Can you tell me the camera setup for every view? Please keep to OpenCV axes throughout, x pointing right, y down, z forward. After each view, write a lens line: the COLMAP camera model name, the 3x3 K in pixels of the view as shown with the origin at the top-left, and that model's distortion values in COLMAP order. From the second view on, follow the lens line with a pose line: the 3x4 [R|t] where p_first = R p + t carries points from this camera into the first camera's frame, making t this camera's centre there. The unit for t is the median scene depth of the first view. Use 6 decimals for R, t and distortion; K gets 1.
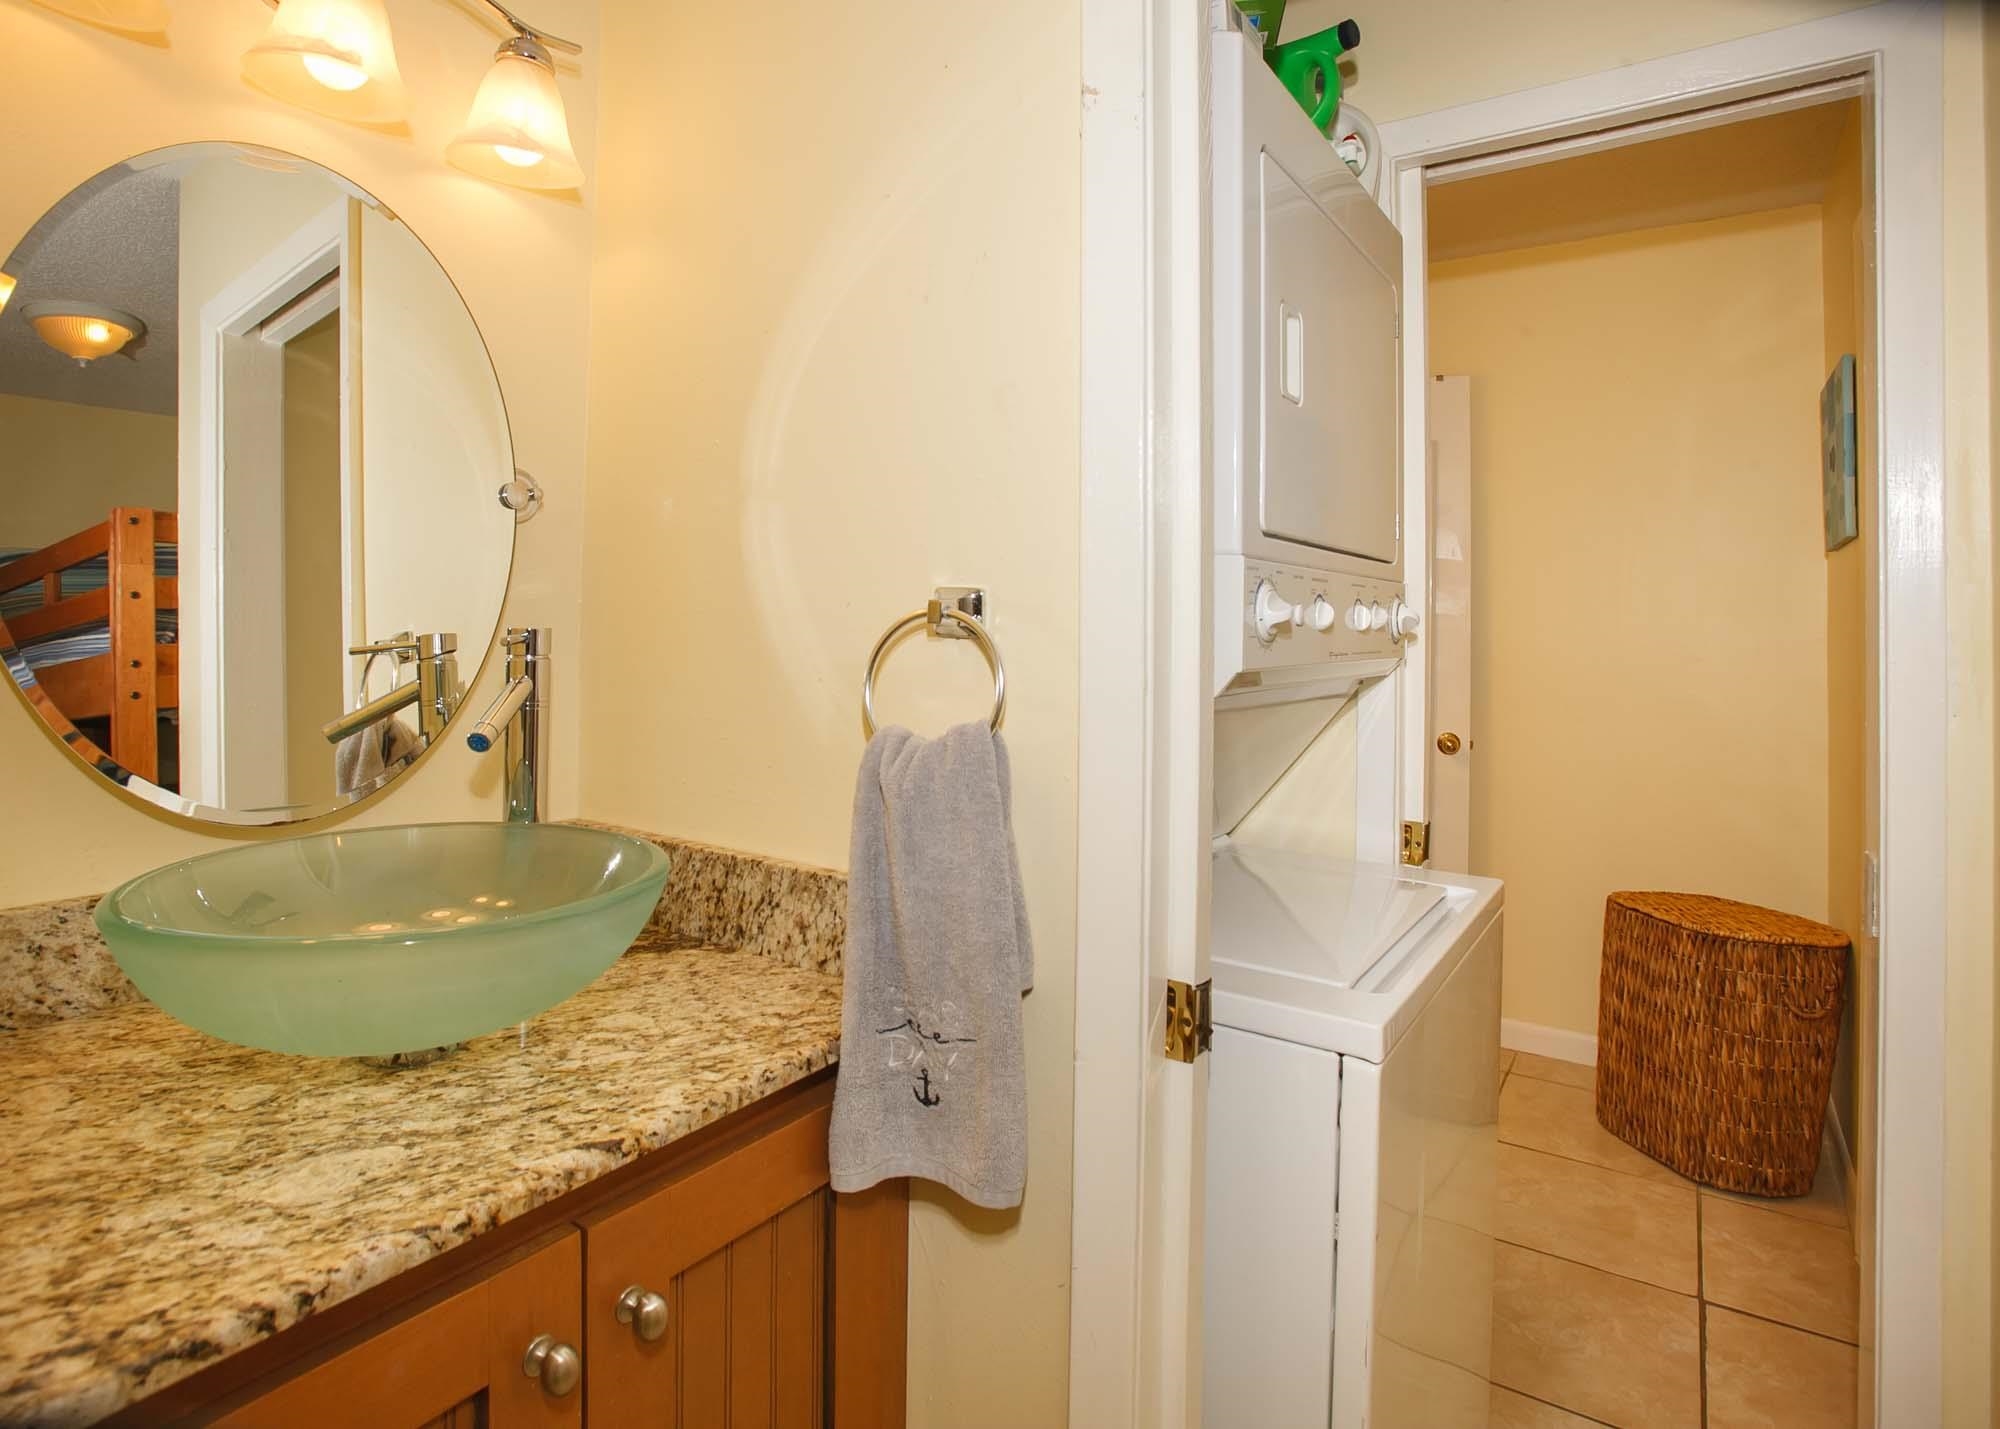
lens RADIAL K [[978.2, 0, 996.7], [0, 978.2, 748.4], [0, 0, 1]] dist [-0.060825, 0.025413]
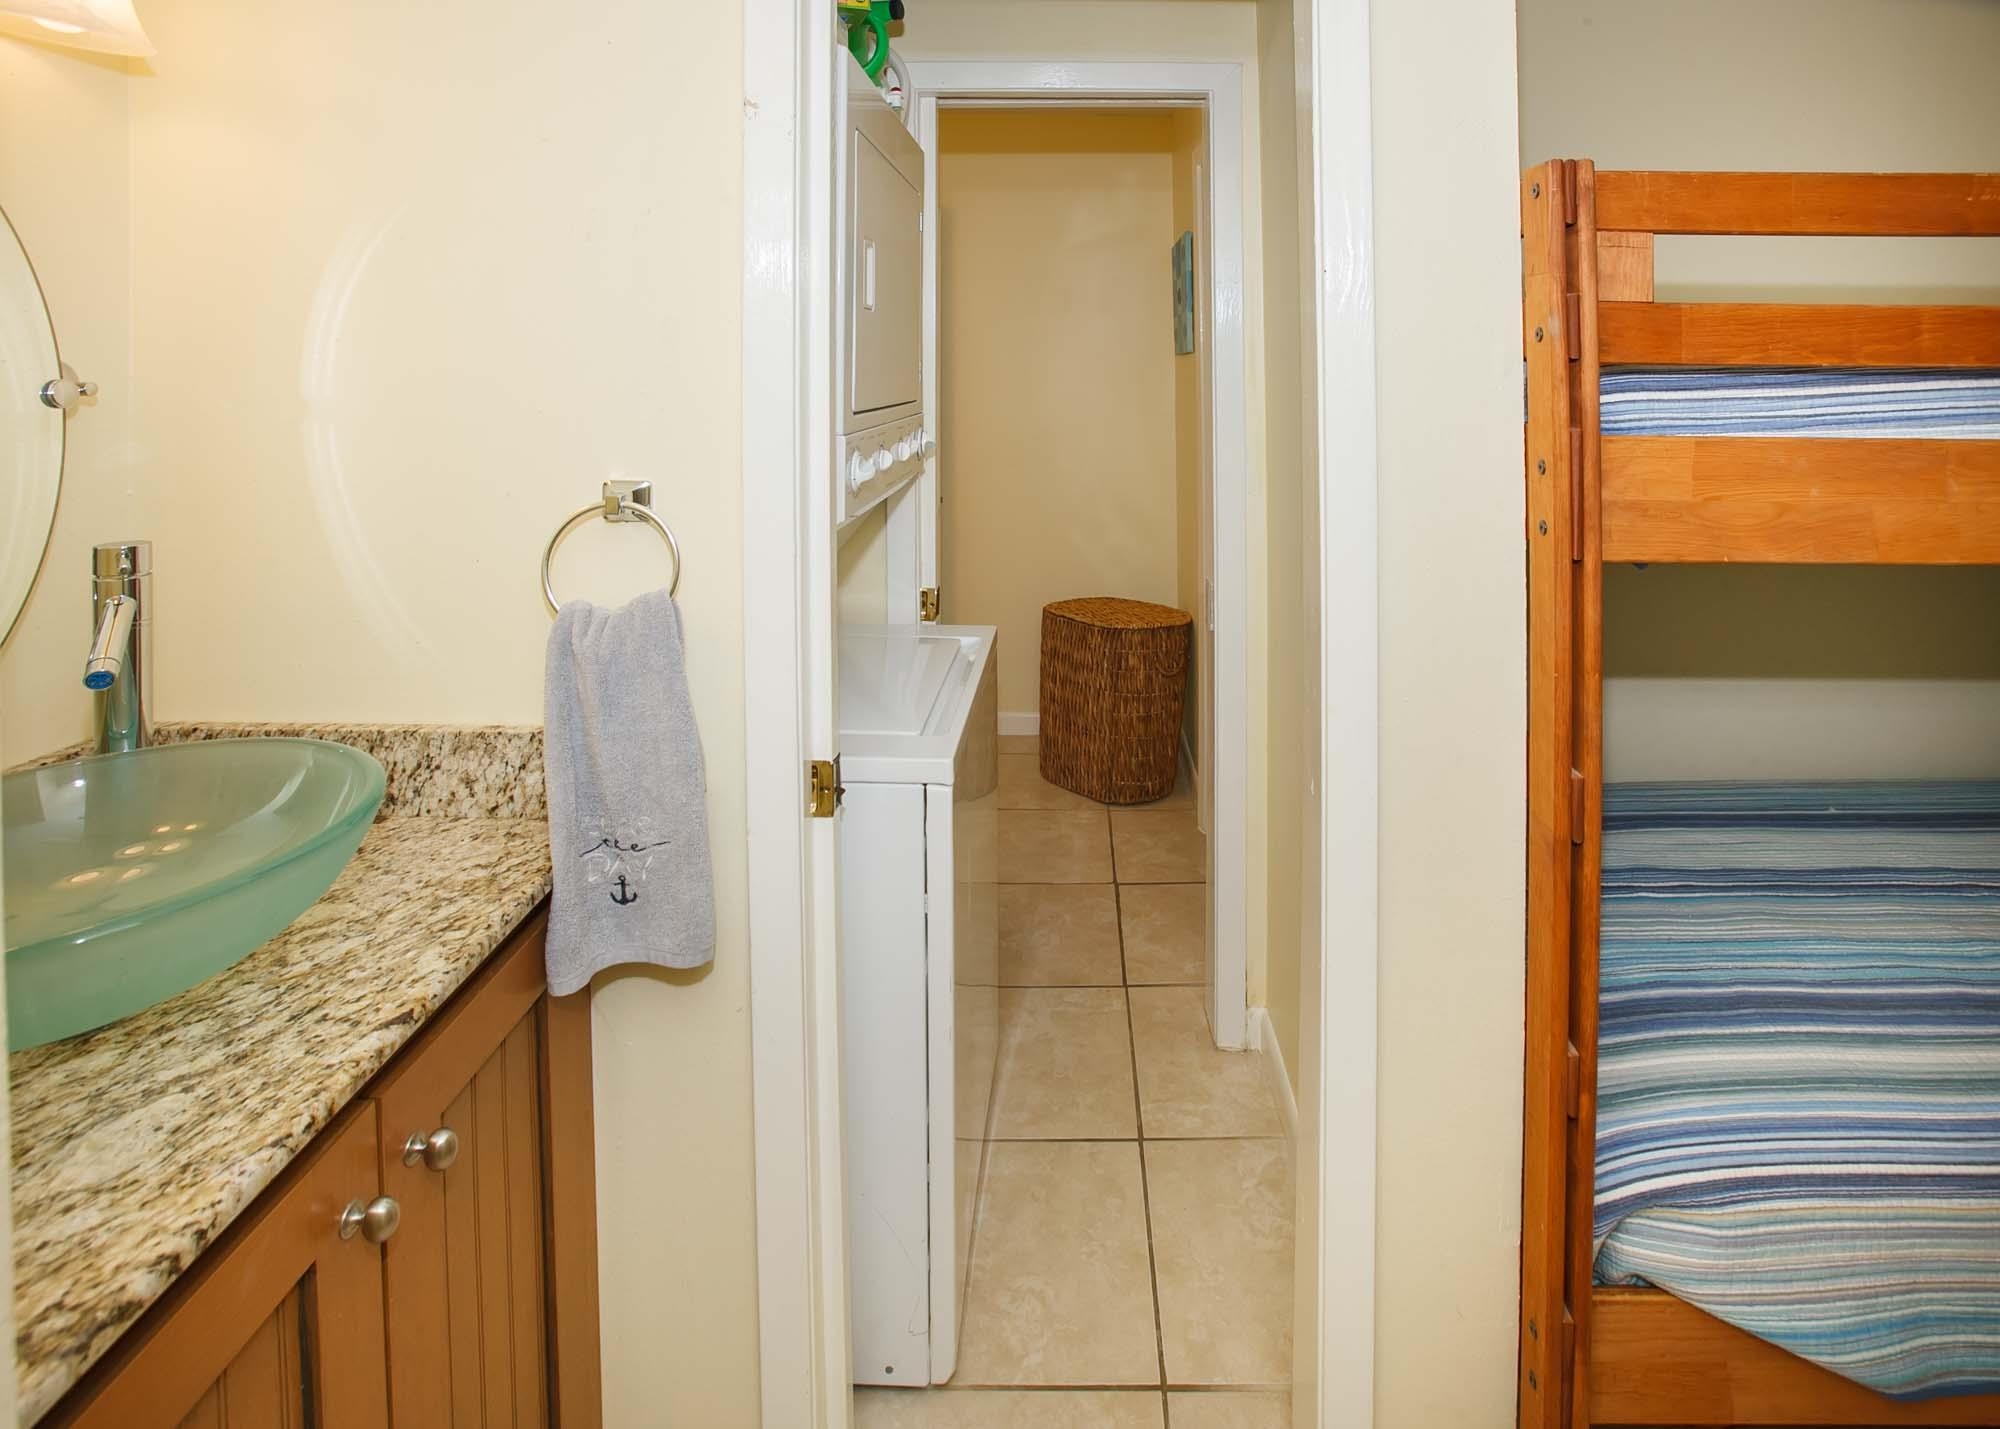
lens RADIAL K [[986.6, 0, 1018.3], [0, 986.6, 624.1], [0, 0, 1]] dist [-0.023921, 0.015031]
pose [[0.835061, -0.142205, 0.531461, -0.271312], [0.056724, 0.983123, 0.173931, -0.157612], [-0.547225, -0.115096, 0.829034, -0.231077]]
